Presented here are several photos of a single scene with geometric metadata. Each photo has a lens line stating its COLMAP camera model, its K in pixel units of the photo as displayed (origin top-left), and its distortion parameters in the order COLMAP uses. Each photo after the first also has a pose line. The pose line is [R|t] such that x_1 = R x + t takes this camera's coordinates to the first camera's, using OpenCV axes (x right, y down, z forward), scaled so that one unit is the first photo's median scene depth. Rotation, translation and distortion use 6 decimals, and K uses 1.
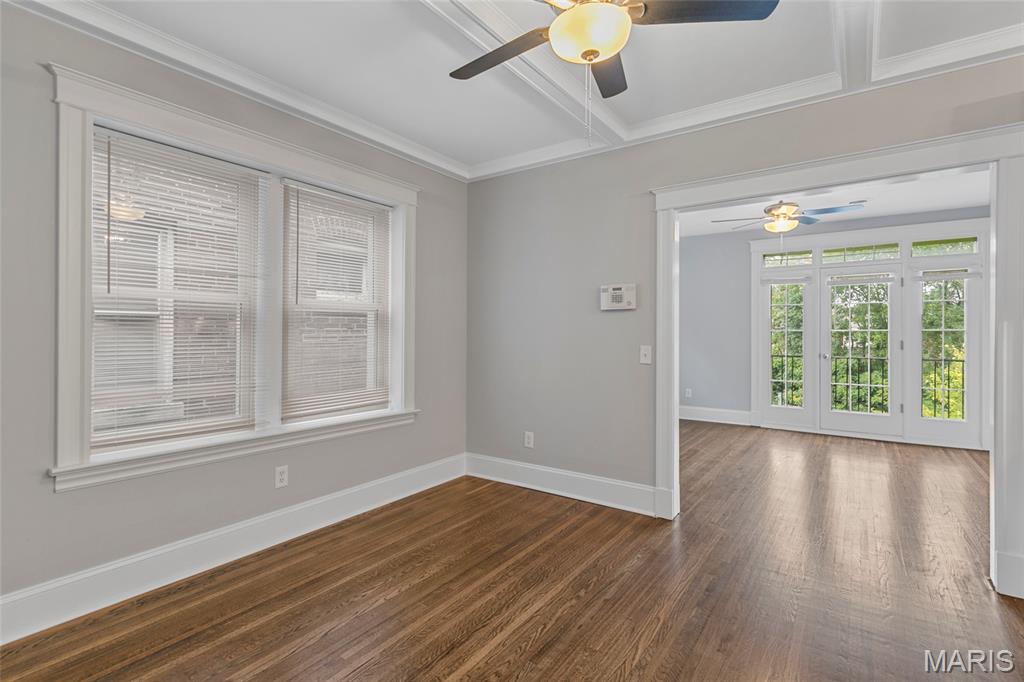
lens RADIAL K [[481.7, 0, 515.4], [0, 481.7, 335.4], [0, 0, 1]] dist [0.006063, -0.001743]
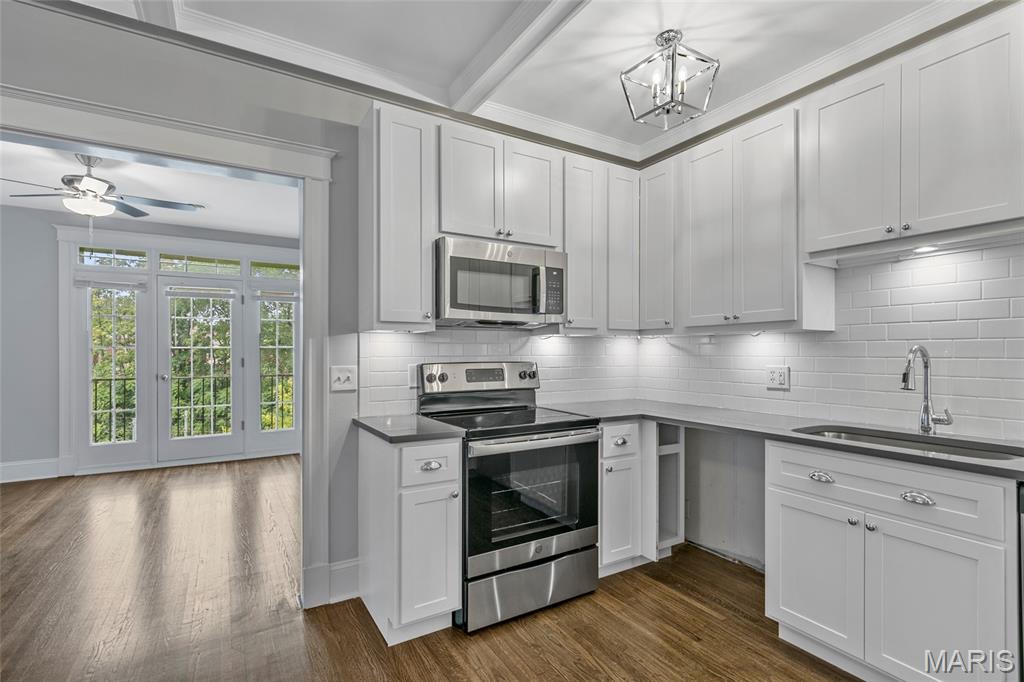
lens RADIAL K [[481.7, 0, 511.8], [0, 481.7, 350.3], [0, 0, 1]] dist [0.006063, -0.001743]
pose [[0.399743, -0.000550, 0.916627, 0.189813], [0.005015, 0.999986, -0.001587, -0.001412], [-0.916614, 0.005231, 0.399740, 0.155116]]
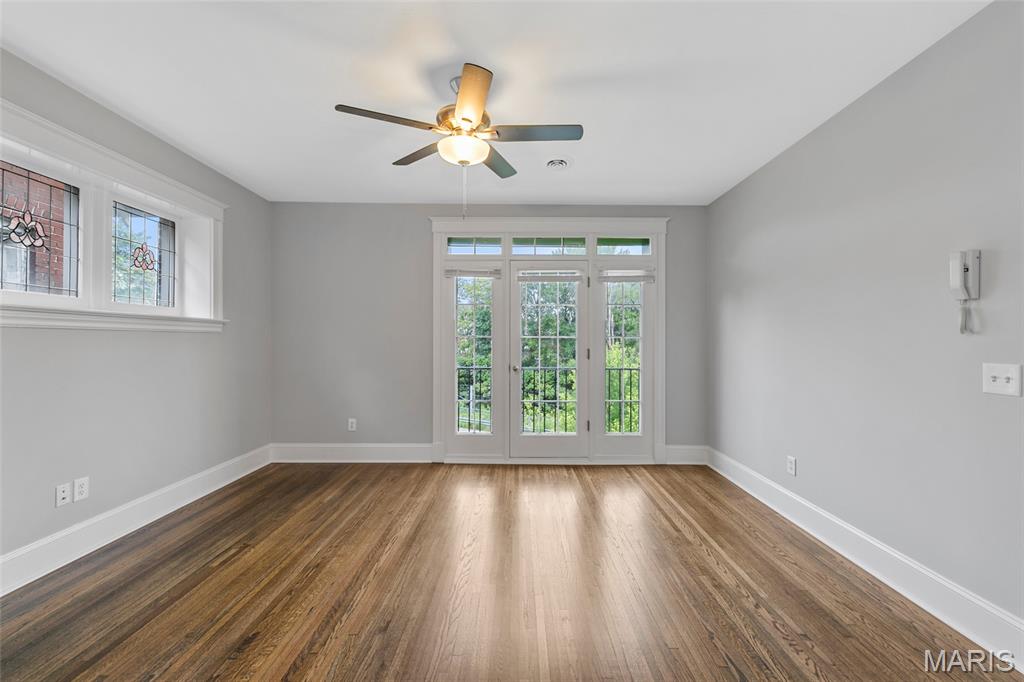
lens RADIAL K [[401.4, 0, 512.9], [0, 401.4, 344.0], [0, 0, 1]] dist [0.003331, -0.000103]
pose [[0.822815, -0.003146, 0.568301, 0.499006], [-0.001001, 0.999975, 0.006985, -0.004145], [-0.568309, -0.006316, 0.822791, 0.874568]]
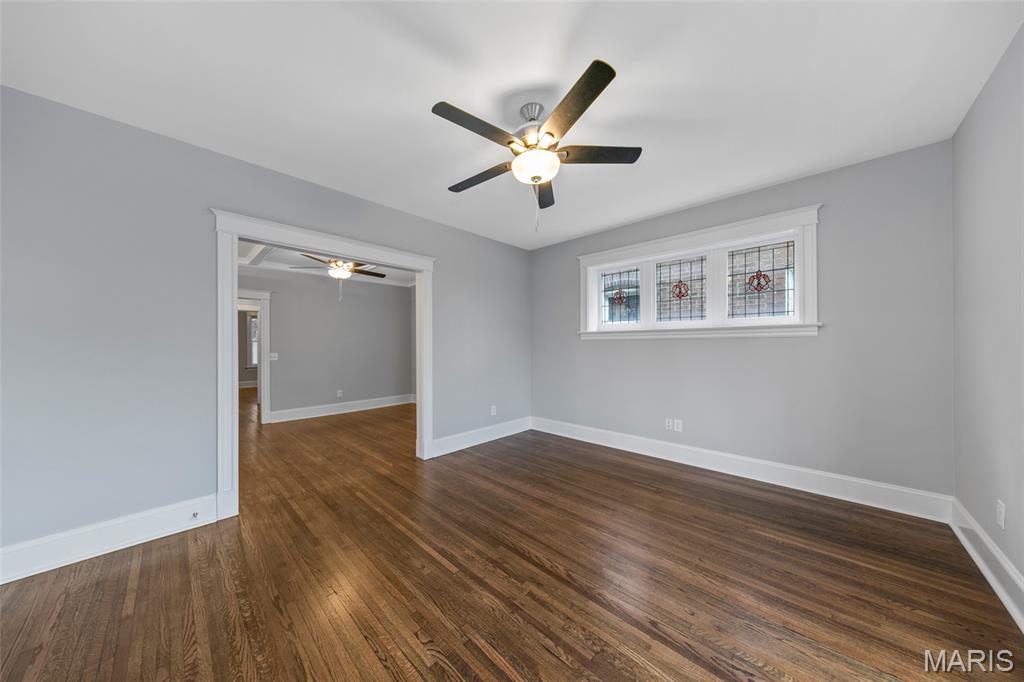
lens RADIAL K [[329.6, 0, 518.3], [0, 329.6, 343.1], [0, 0, 1]] dist [0.000052, -0.000049]
pose [[-0.133153, -0.007540, -0.991067, 1.461880], [-0.001733, 0.999971, -0.007375, -0.000978], [0.991094, 0.000735, -0.133163, 1.562792]]
